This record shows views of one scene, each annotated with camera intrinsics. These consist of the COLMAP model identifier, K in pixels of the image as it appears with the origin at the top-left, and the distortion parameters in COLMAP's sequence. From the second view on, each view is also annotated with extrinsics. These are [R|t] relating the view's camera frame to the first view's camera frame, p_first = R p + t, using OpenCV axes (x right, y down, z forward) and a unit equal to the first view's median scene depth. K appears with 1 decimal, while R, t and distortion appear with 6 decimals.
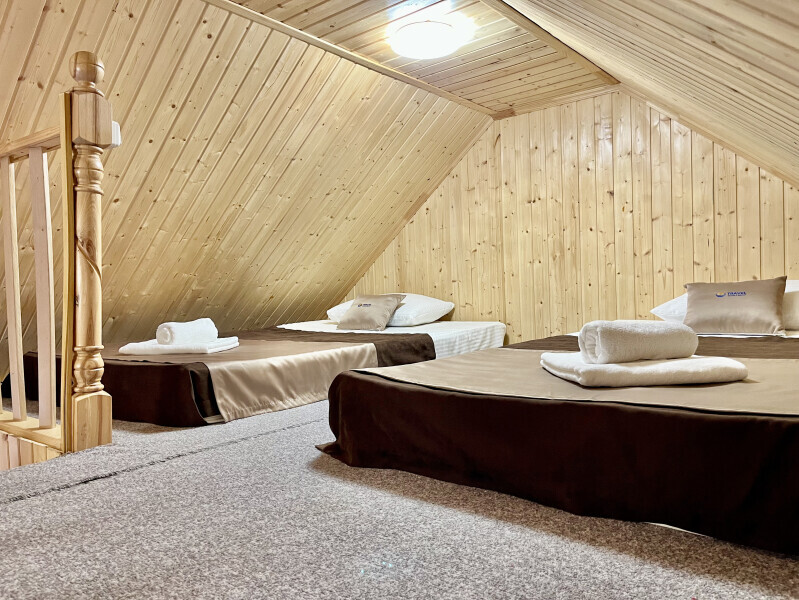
lens RADIAL K [[627.0, 0, 403.8], [0, 627.0, 296.2], [0, 0, 1]] dist [0.065549, -0.080511]
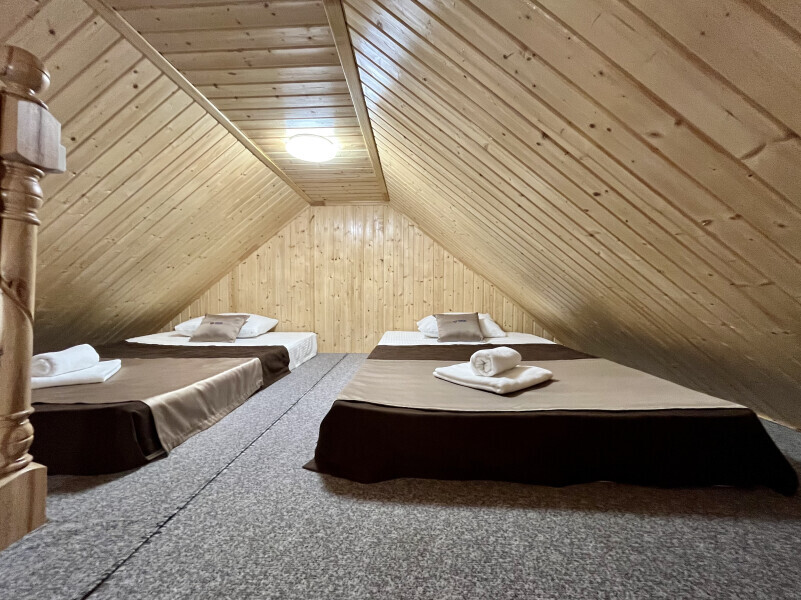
lens RADIAL K [[336.7, 0, 403.3], [0, 336.7, 297.6], [0, 0, 1]] dist [-0.001891, -0.000653]
pose [[0.794378, 0.030770, 0.606644, -0.246326], [-0.022845, 0.999523, -0.020783, -0.046256], [-0.606994, 0.002651, 0.794702, 0.244104]]
